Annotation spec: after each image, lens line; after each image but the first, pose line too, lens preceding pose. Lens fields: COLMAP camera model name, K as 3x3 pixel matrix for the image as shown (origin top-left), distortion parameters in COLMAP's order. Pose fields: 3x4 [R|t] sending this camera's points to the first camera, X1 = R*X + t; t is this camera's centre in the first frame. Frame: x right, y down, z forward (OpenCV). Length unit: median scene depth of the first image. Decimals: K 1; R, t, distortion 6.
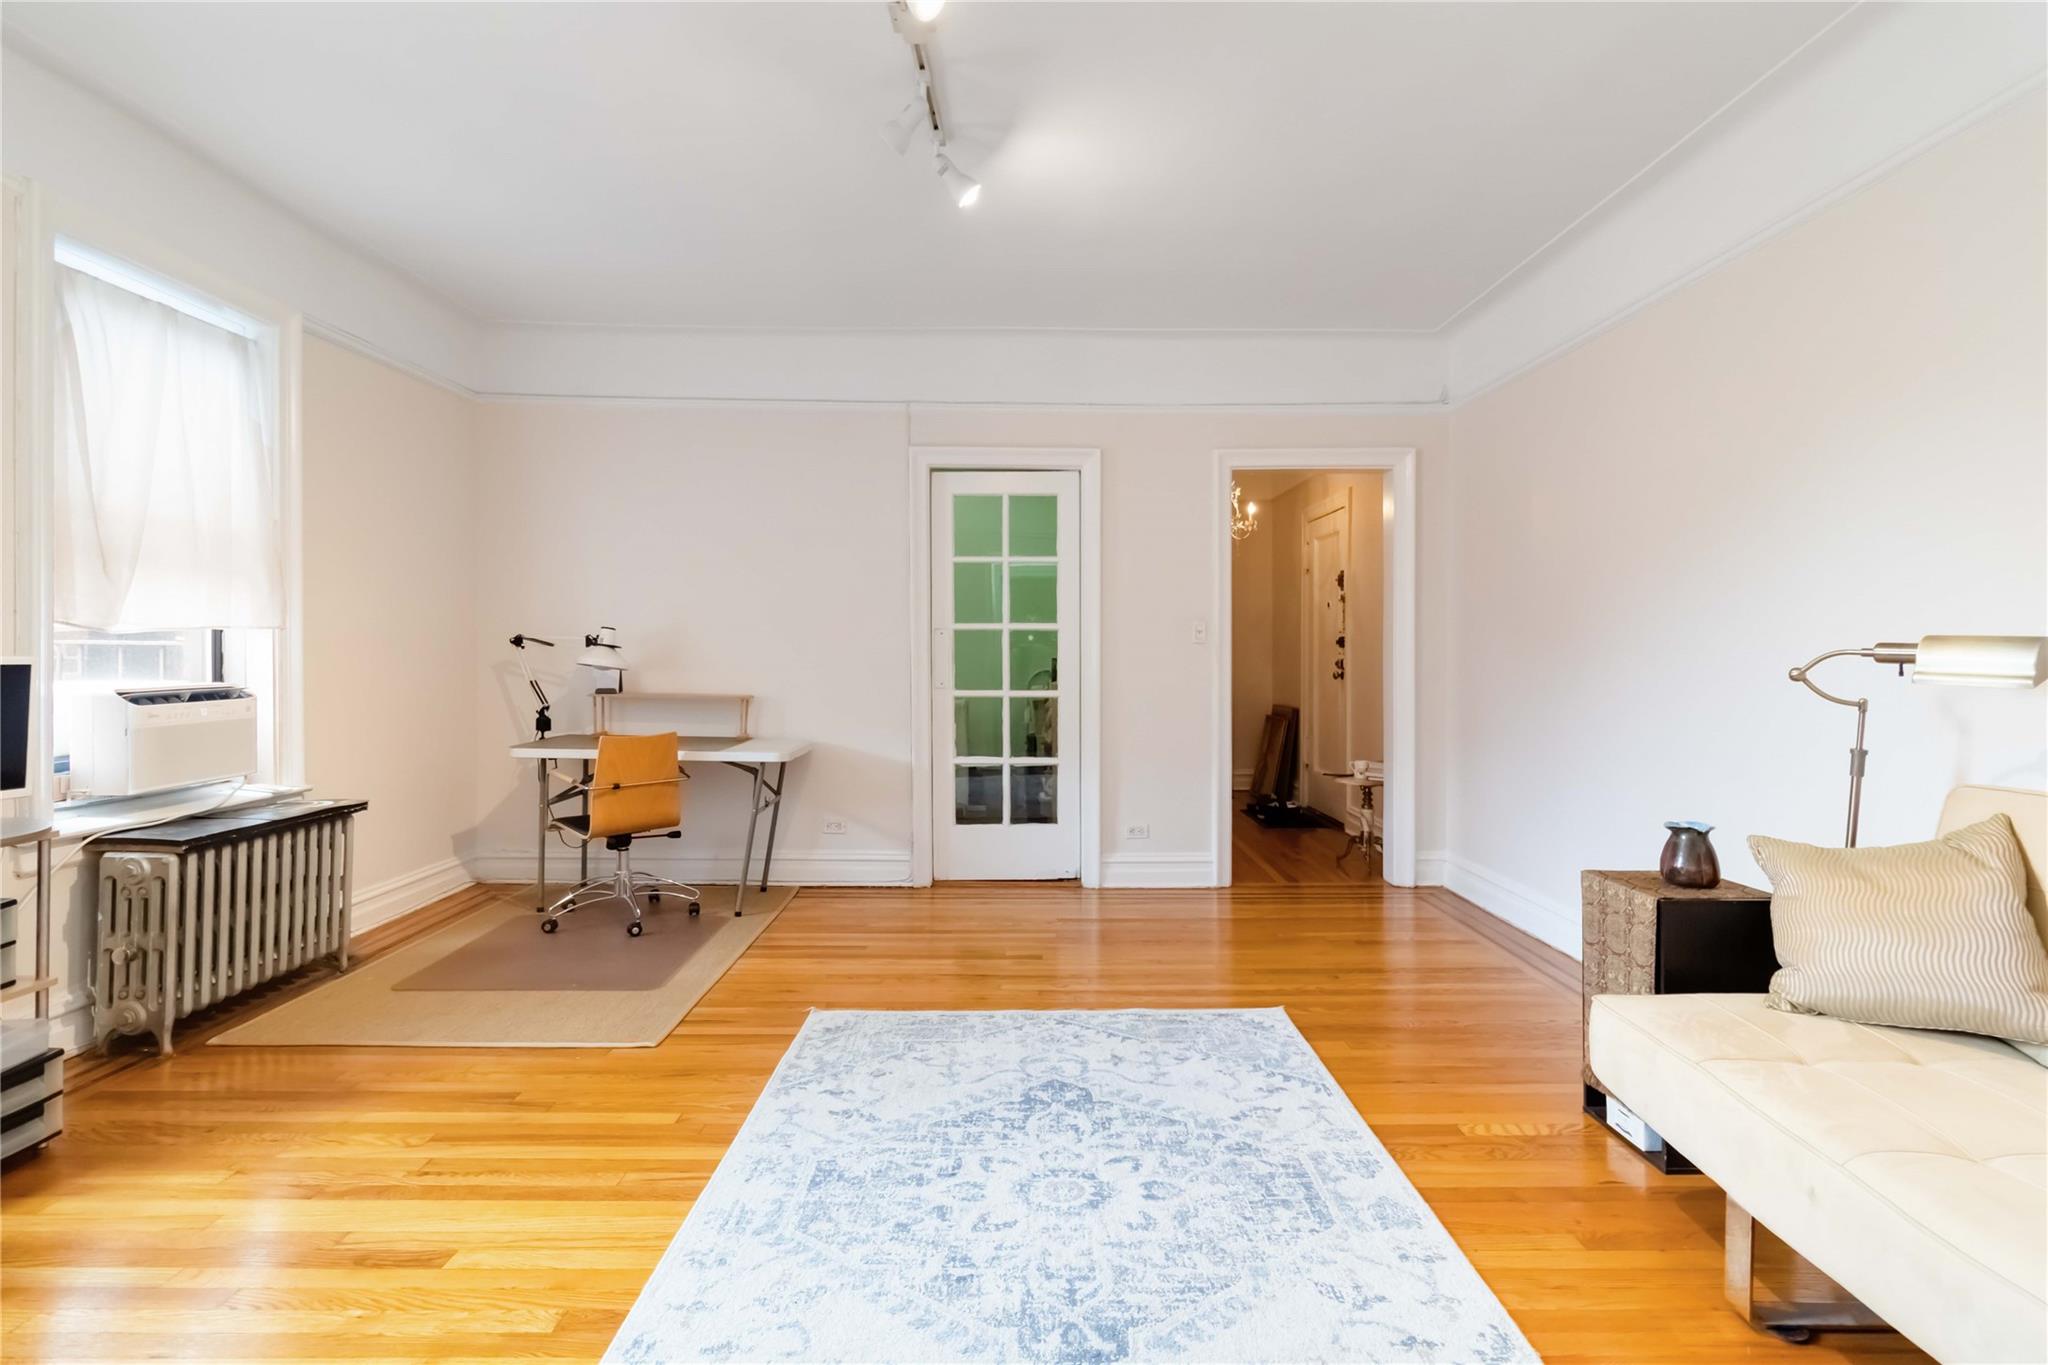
lens RADIAL K [[974.6, 0, 1035.1], [0, 974.6, 663.0], [0, 0, 1]] dist [0.003406, 0.000131]
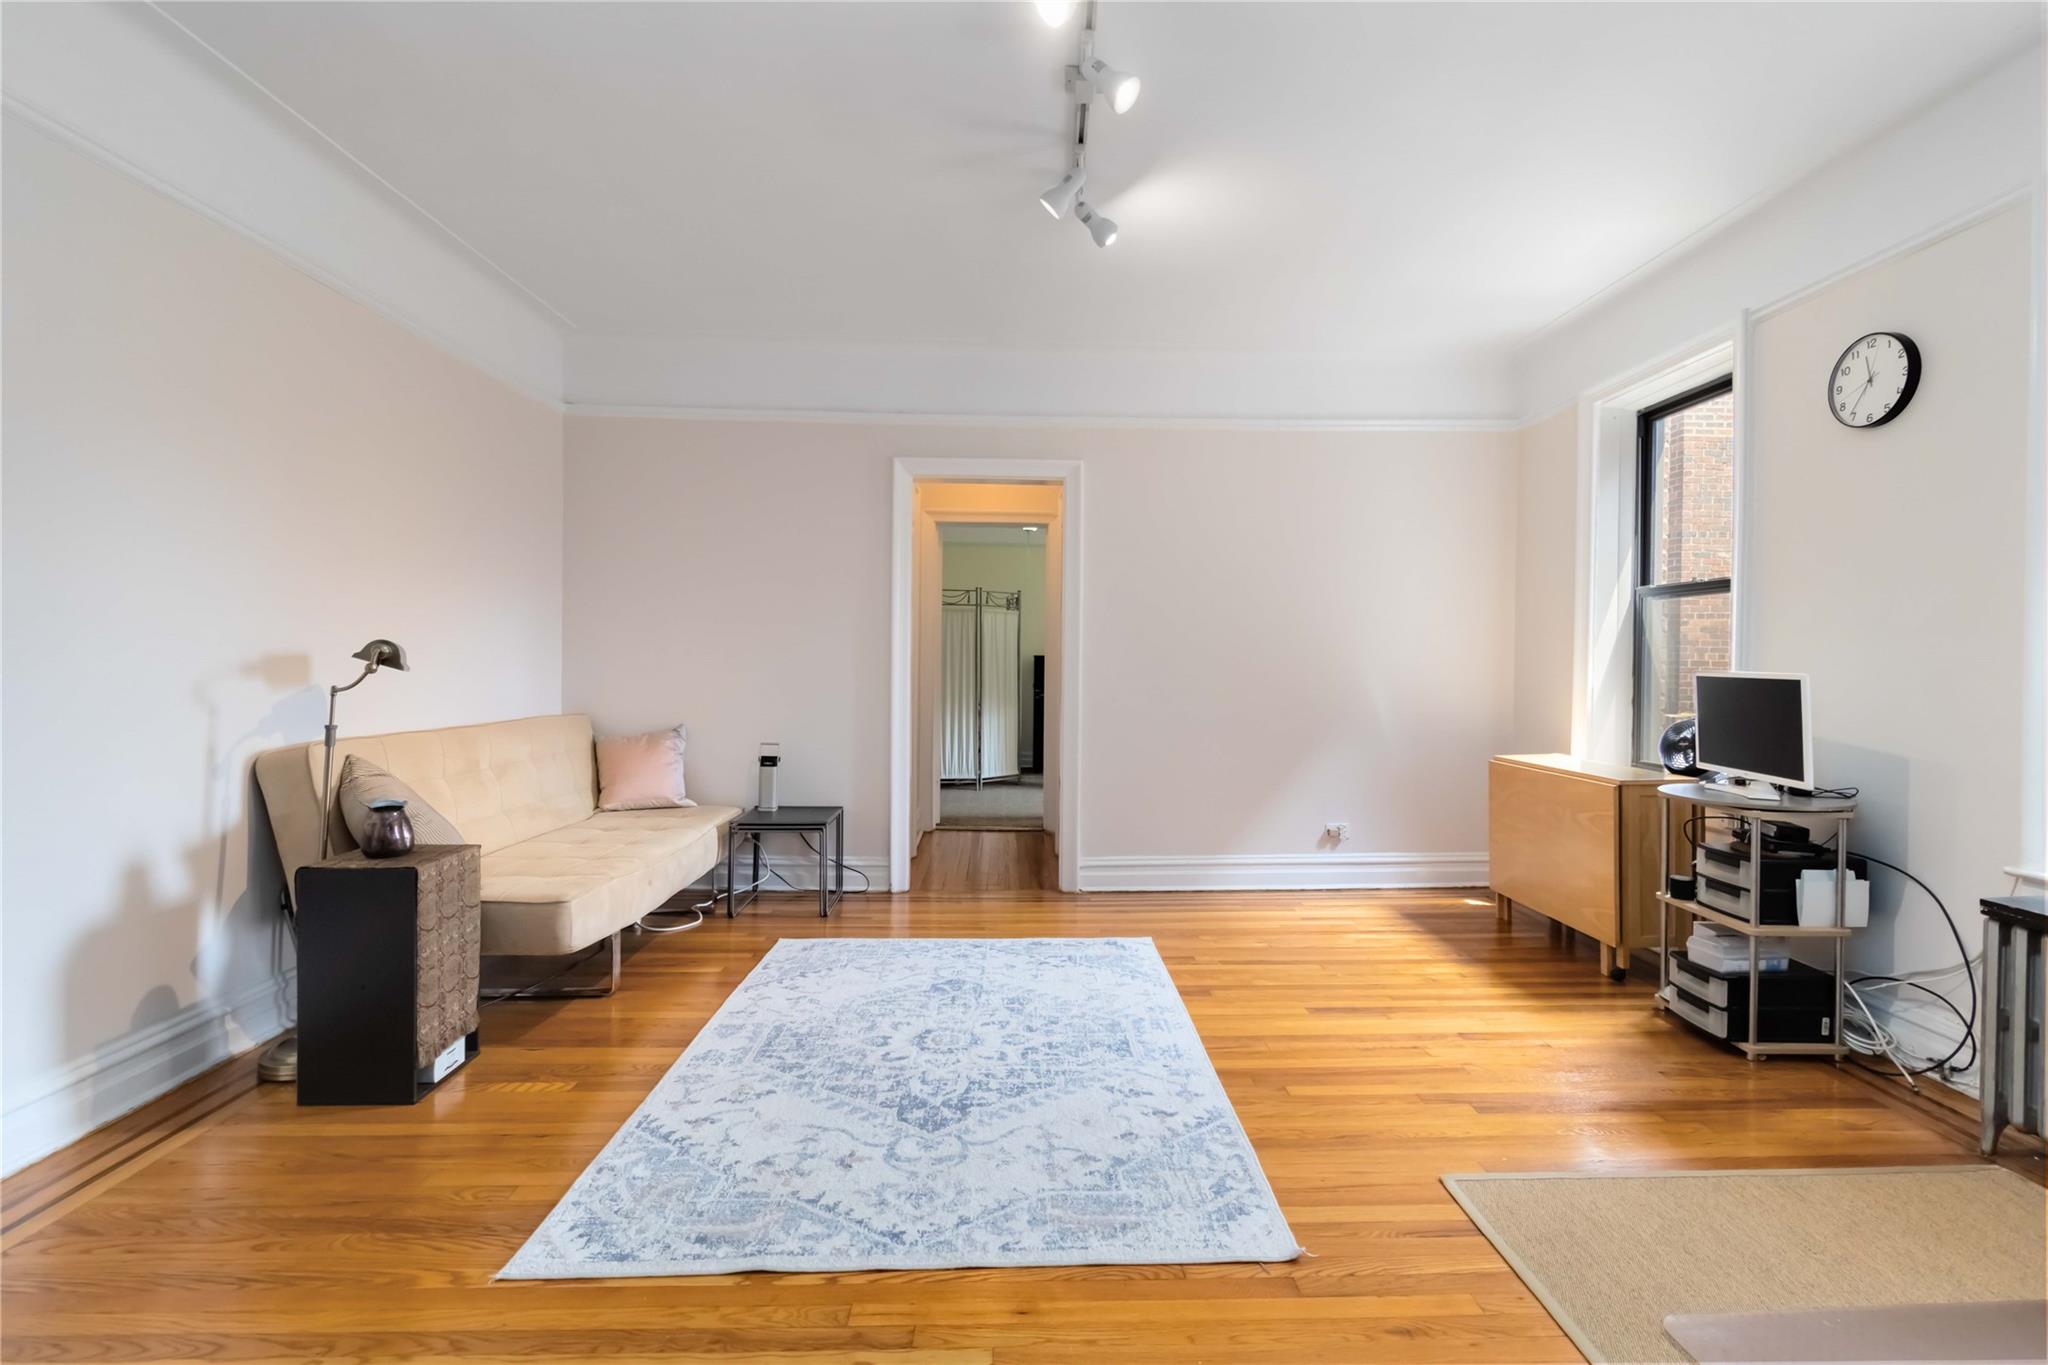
lens RADIAL K [[974.6, 0, 1035.1], [0, 974.6, 663.0], [0, 0, 1]] dist [0.003406, 0.000131]
pose [[-0.999888, -0.012572, -0.008126, -0.064616], [-0.012693, 0.999806, 0.015034, -0.021284], [0.007935, 0.015135, -0.999854, 1.926004]]
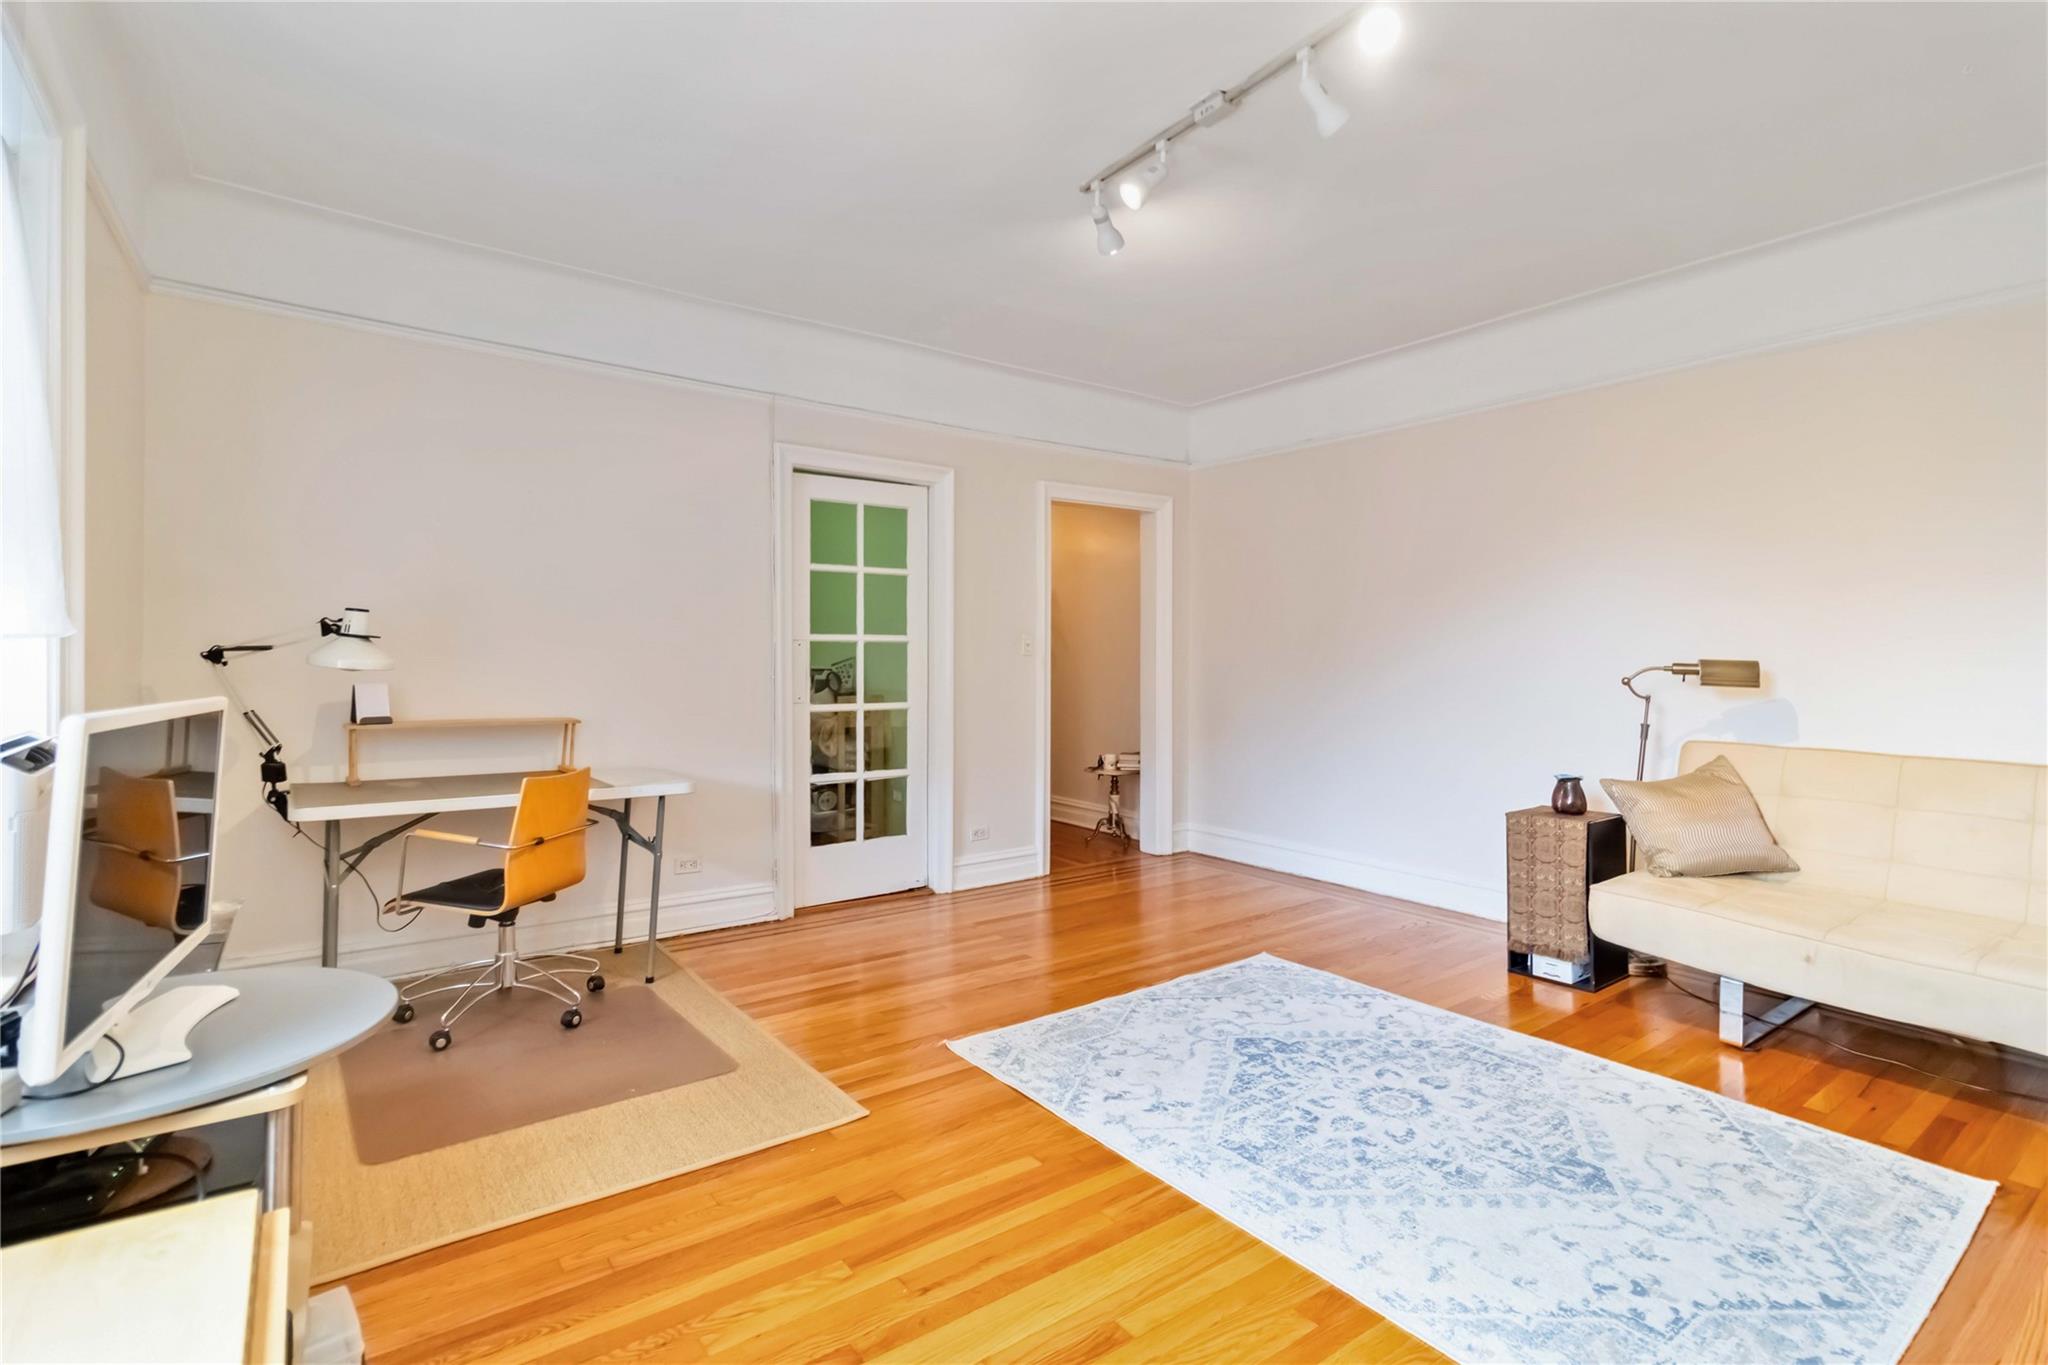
lens RADIAL K [[963.9, 0, 1054.3], [0, 963.9, 656.5], [0, 0, 1]] dist [0.004036, 0.000147]
pose [[0.805122, 0.000142, 0.593109, -0.848962], [0.005561, 0.999954, -0.007788, -0.019767], [-0.593083, 0.009568, 0.805084, 0.203811]]
